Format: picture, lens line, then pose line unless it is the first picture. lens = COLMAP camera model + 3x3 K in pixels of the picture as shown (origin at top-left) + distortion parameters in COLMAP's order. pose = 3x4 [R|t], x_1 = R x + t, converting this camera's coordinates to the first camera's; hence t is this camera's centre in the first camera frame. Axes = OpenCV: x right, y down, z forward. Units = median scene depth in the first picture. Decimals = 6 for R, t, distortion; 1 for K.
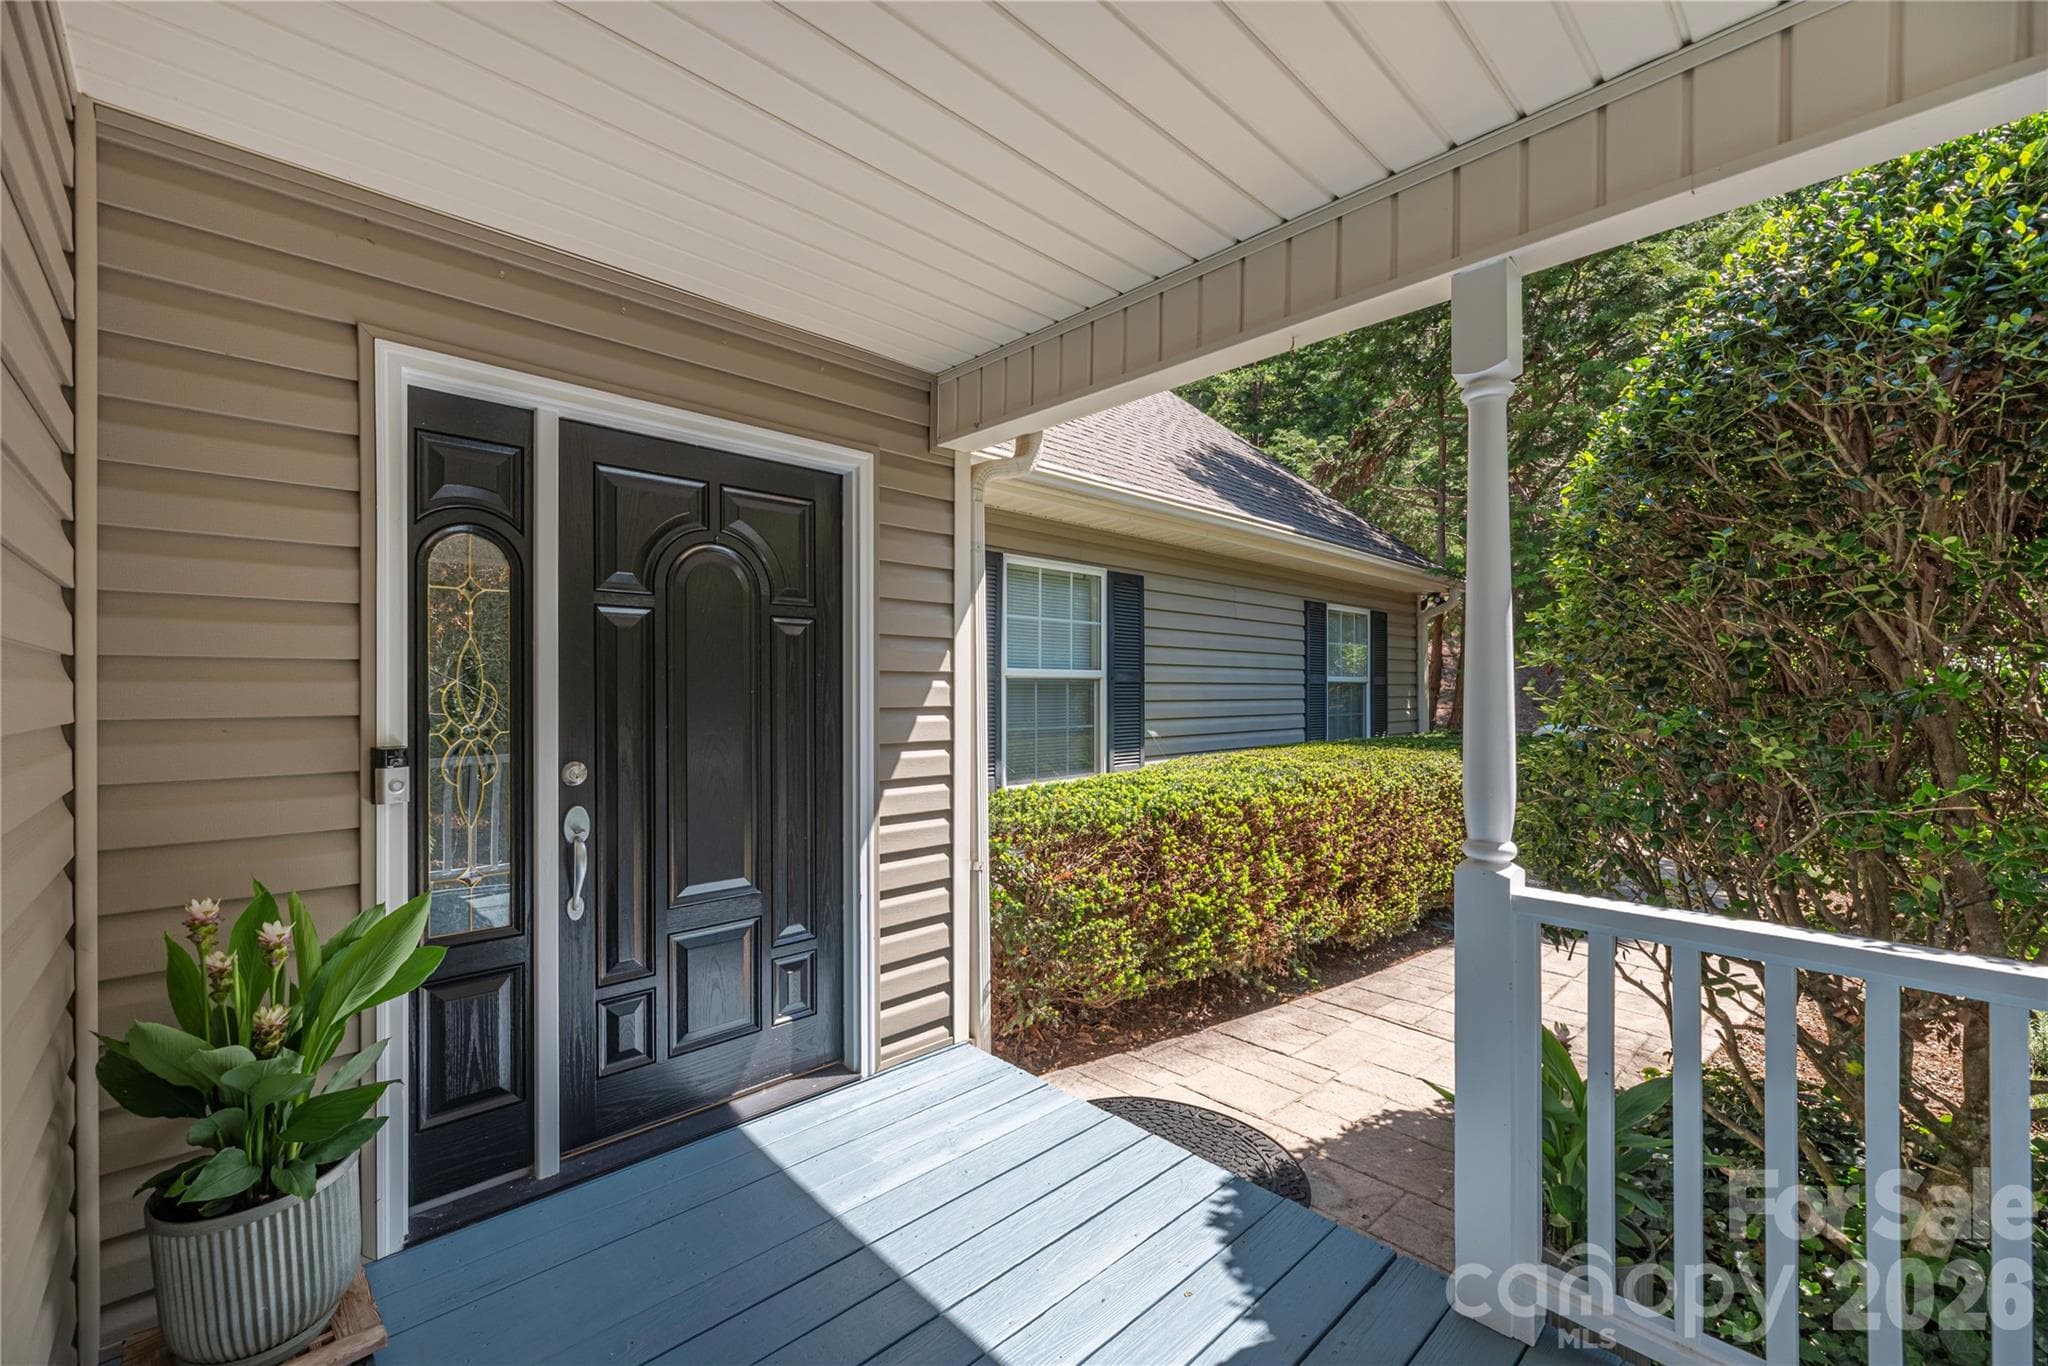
lens RADIAL K [[836.4, 0, 1019.9], [0, 836.4, 685.9], [0, 0, 1]] dist [-0.001369, -0.000463]
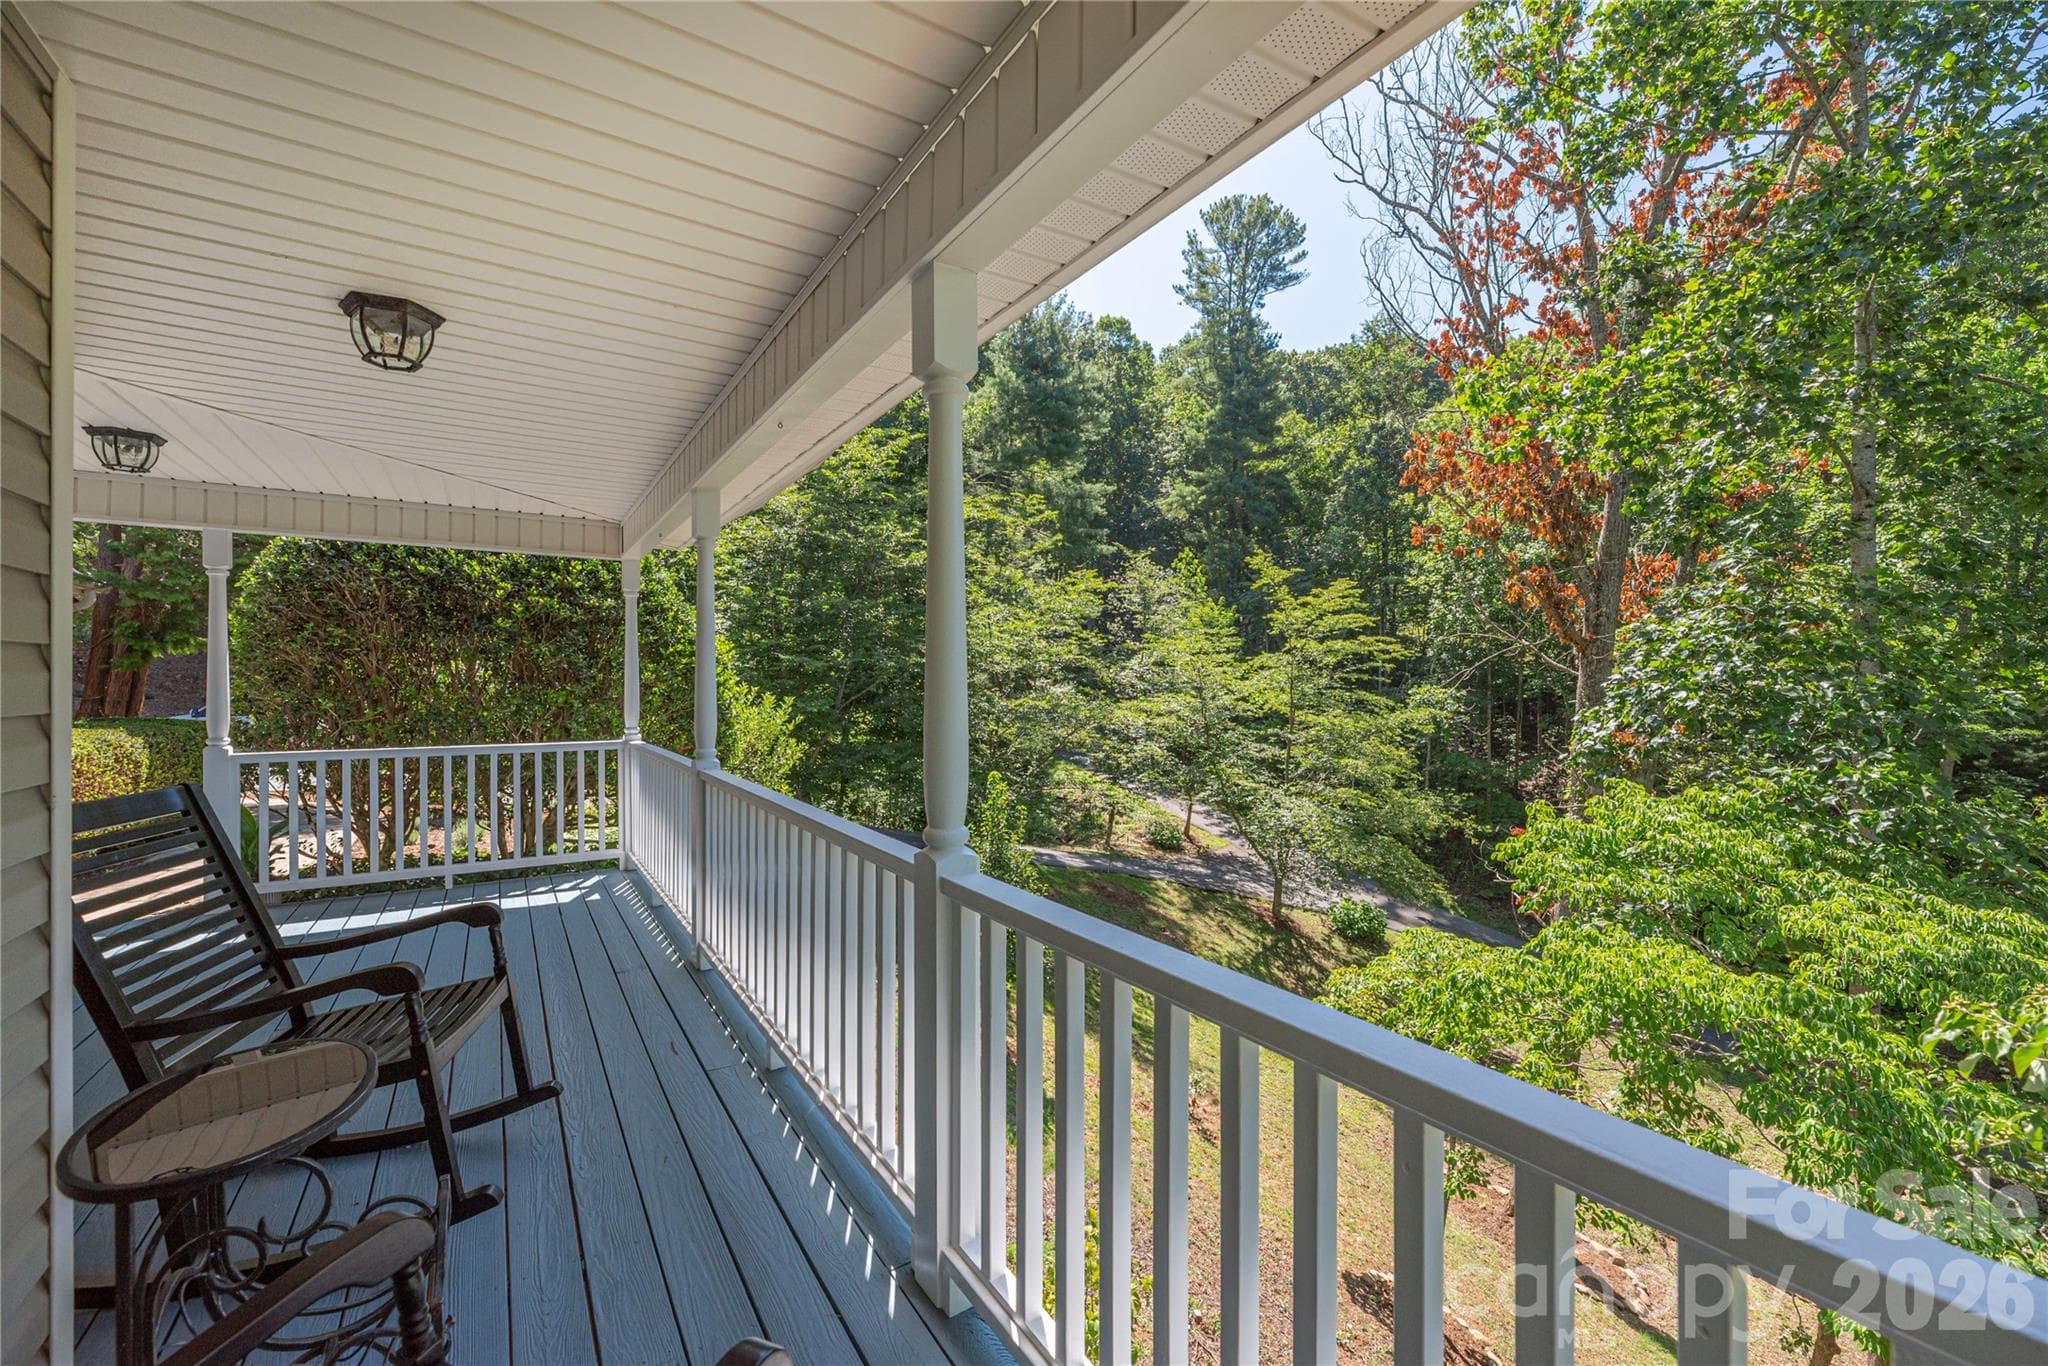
lens RADIAL K [[836.4, 0, 1021.5], [0, 836.4, 683.1], [0, 0, 1]] dist [-0.001369, -0.000463]
pose [[0.189354, 0.003032, 0.981904, -1.453349], [-0.000510, 0.999995, -0.002989, 0.015477], [-0.981909, 0.000066, 0.189355, -1.874407]]
